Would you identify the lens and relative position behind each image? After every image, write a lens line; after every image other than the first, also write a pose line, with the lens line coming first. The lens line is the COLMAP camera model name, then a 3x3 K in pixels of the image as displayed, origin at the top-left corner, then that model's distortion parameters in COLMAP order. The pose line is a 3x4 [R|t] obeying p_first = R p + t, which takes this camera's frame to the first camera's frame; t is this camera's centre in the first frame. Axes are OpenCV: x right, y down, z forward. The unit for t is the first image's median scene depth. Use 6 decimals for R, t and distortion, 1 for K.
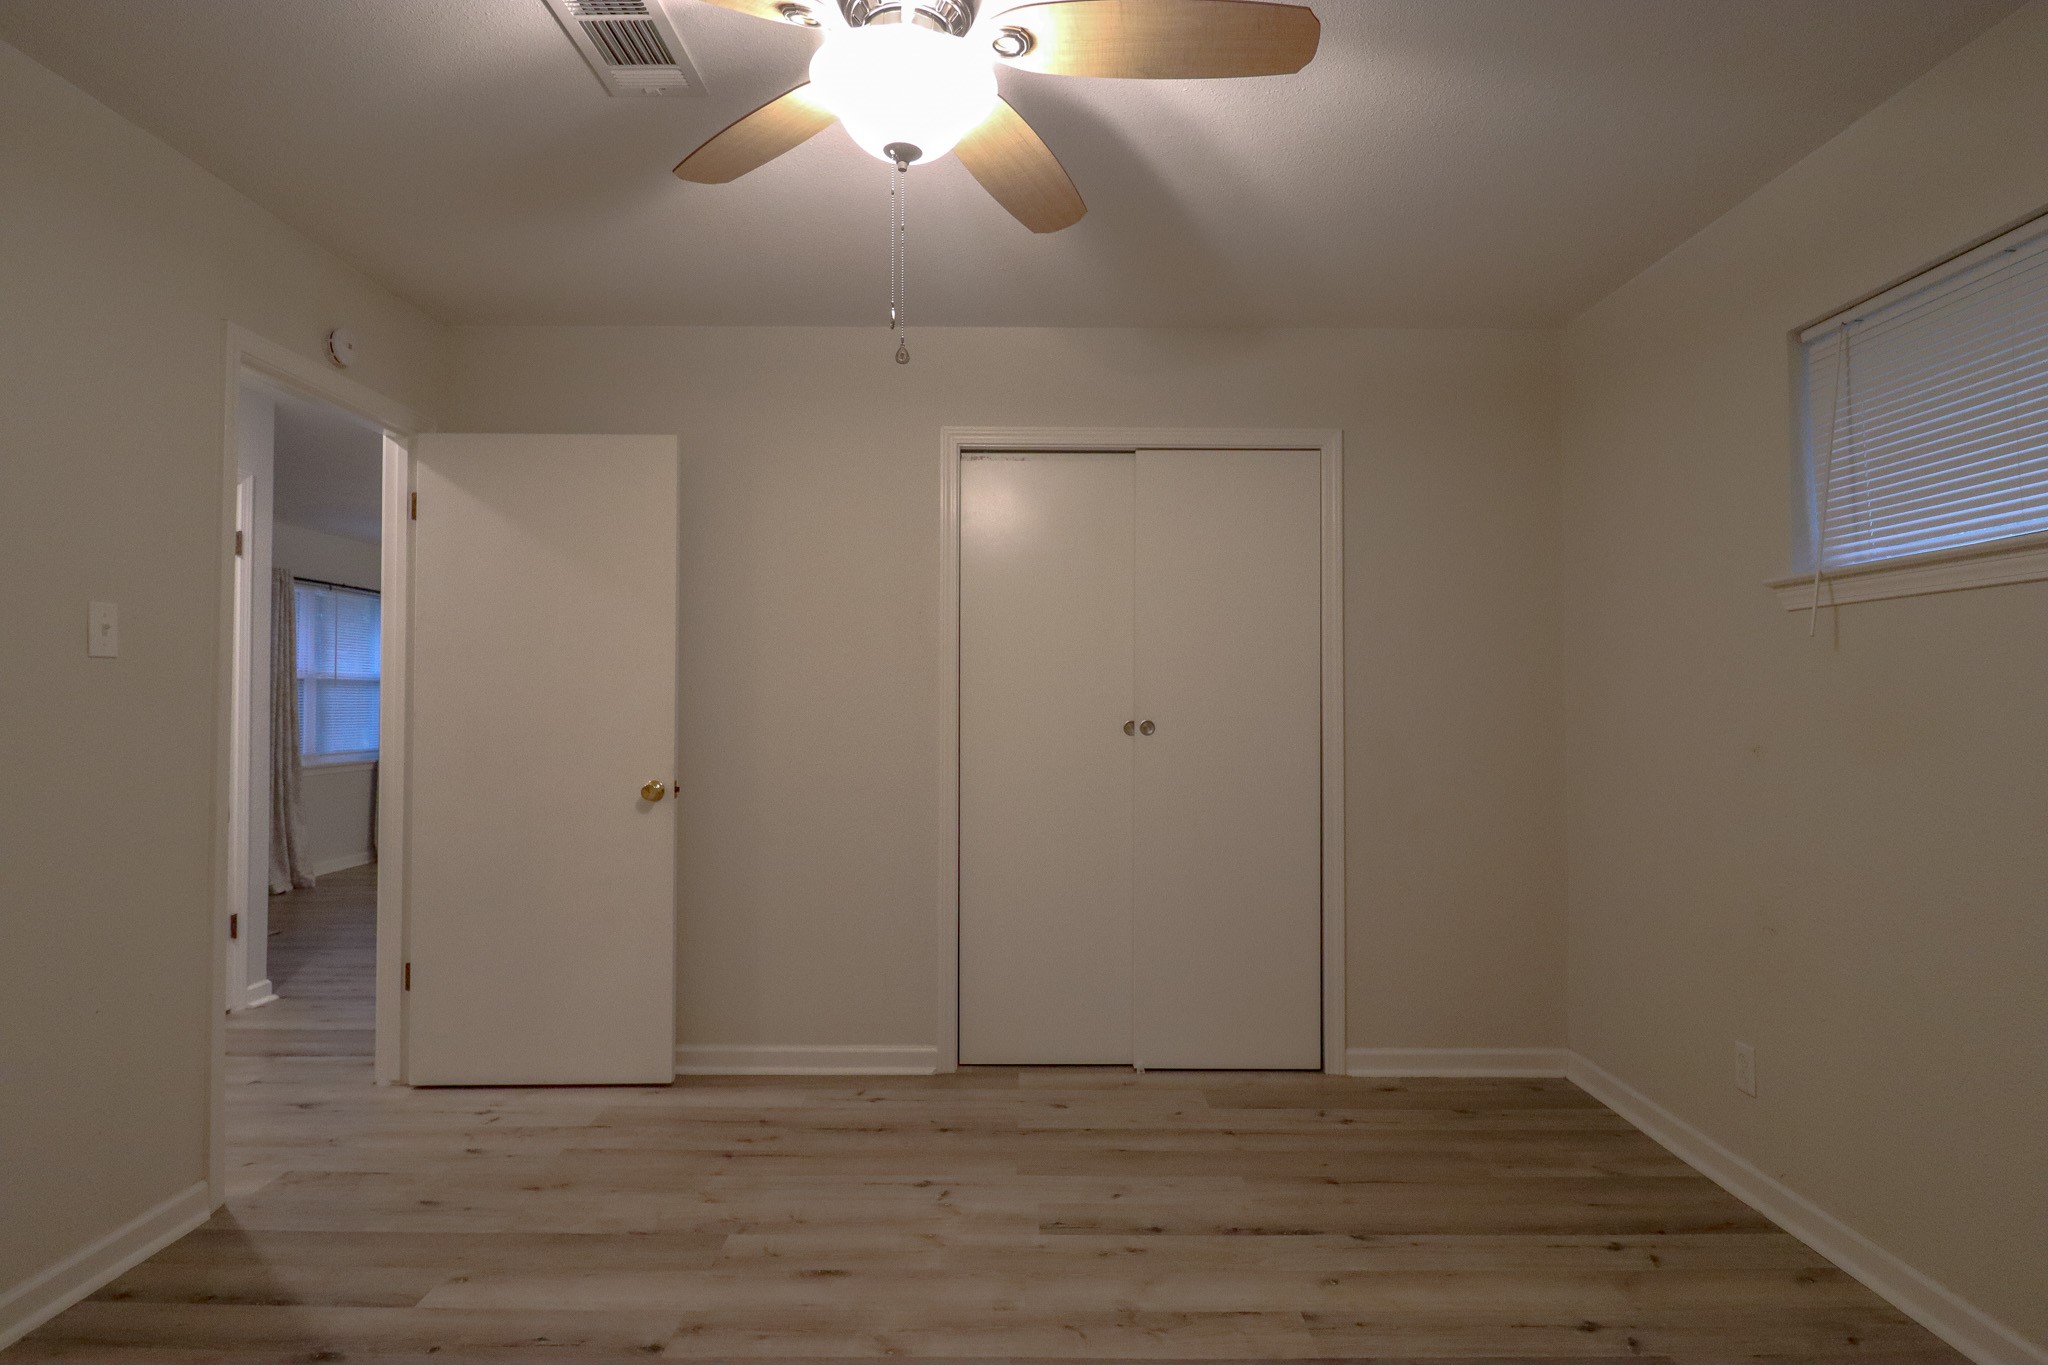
lens RADIAL K [[1079.8, 0, 1021.7], [0, 1079.8, 697.5], [0, 0, 1]] dist [0.001617, -0.012246]
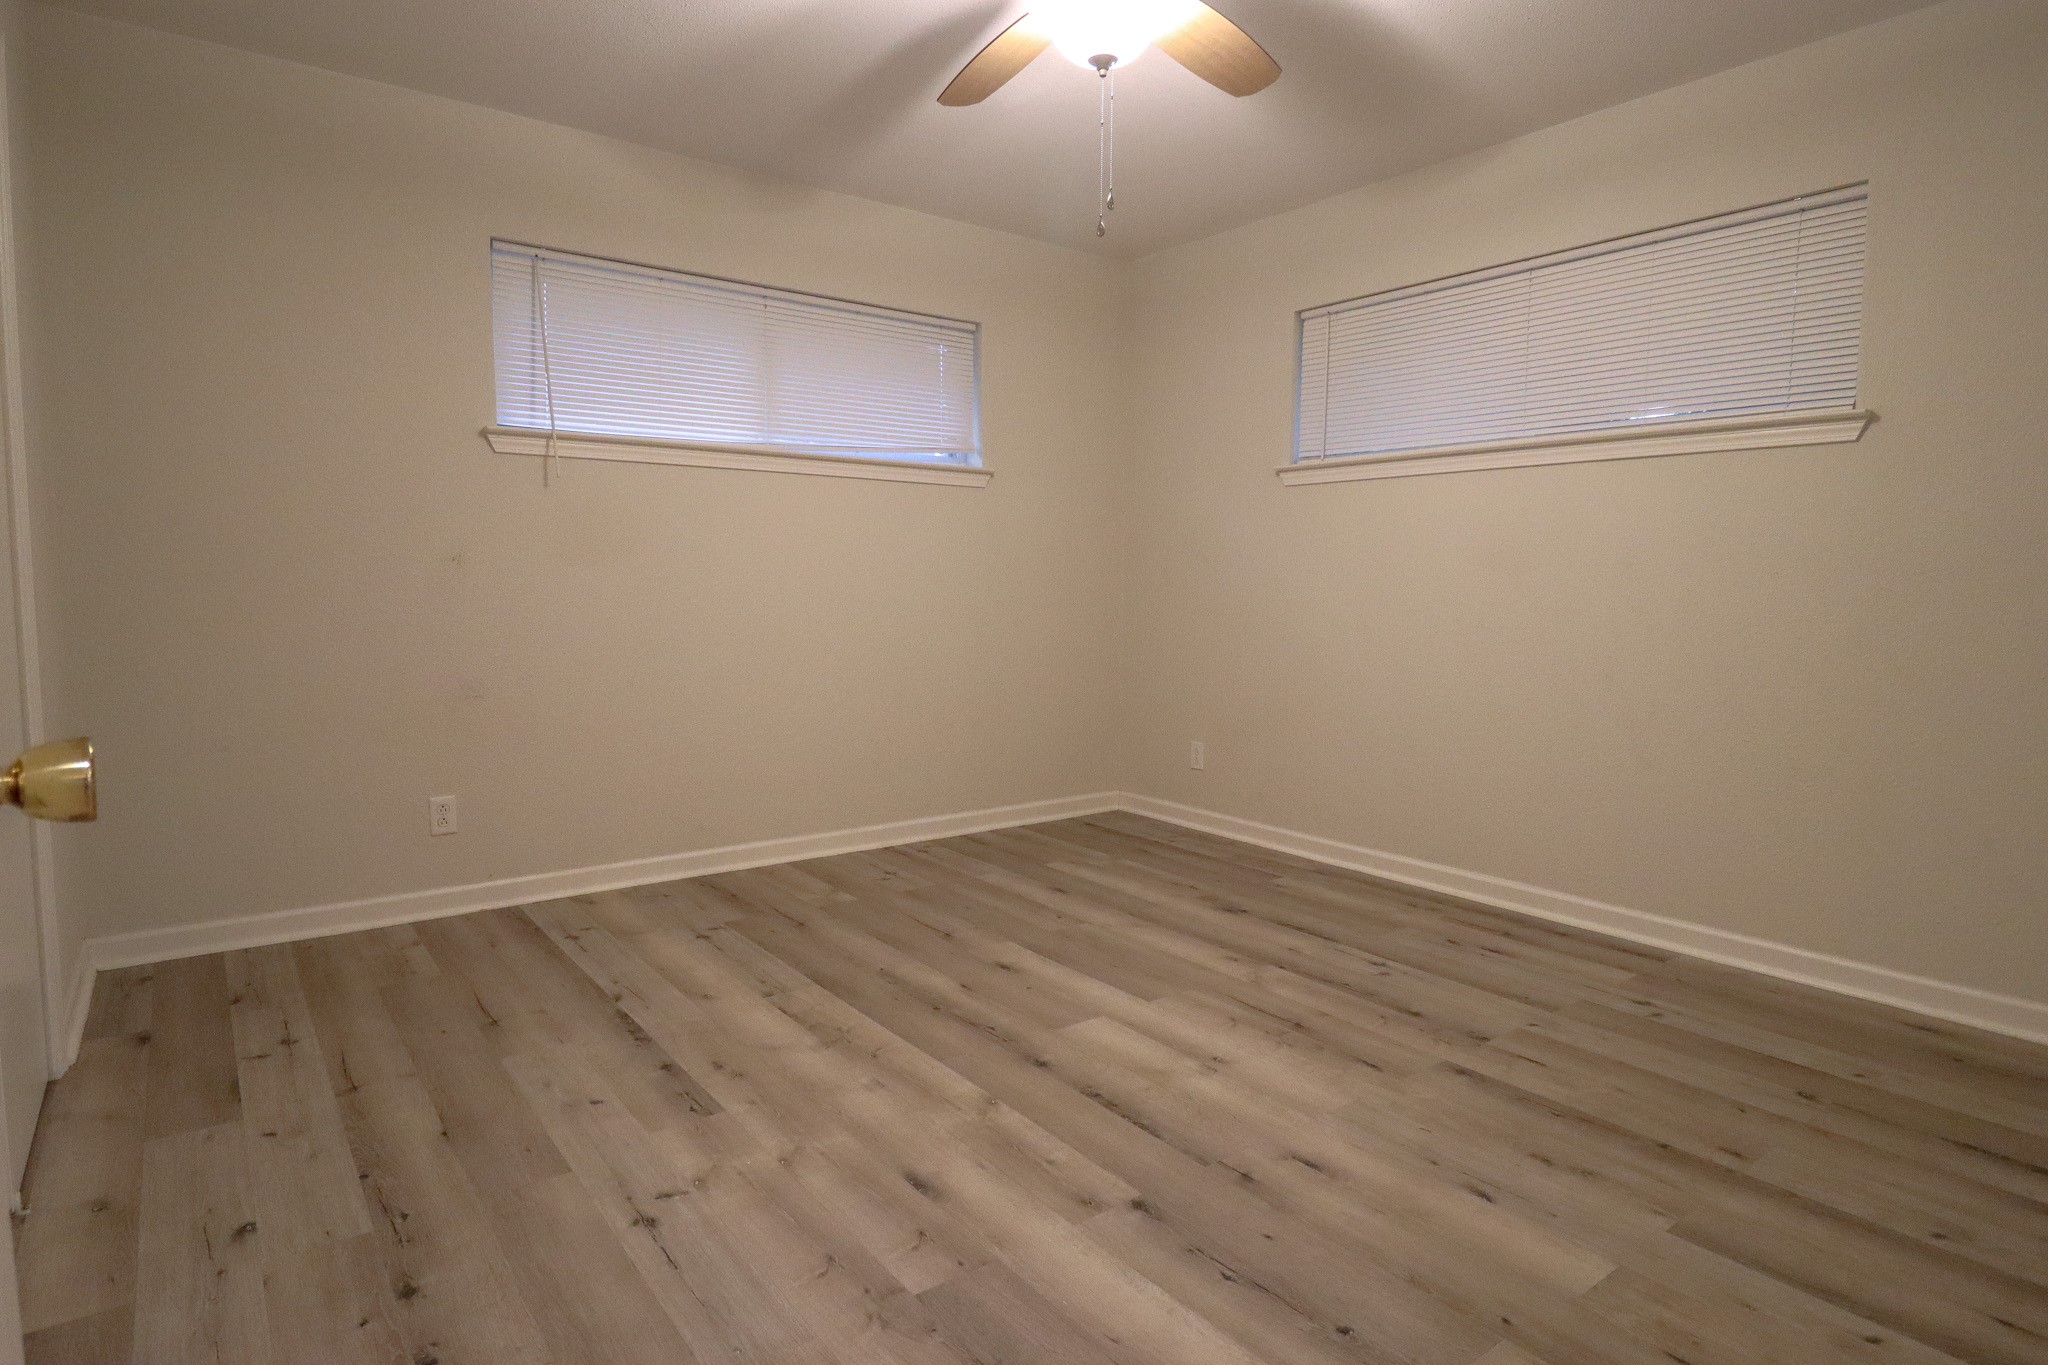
lens RADIAL K [[1079.8, 0, 1025.5], [0, 1079.8, 687.4], [0, 0, 1]] dist [0.001617, -0.012246]
pose [[-0.593172, -0.093614, 0.799615, -0.806296], [-0.014688, 0.994310, 0.105512, 0.058339], [-0.804942, 0.050842, -0.591171, 1.318764]]
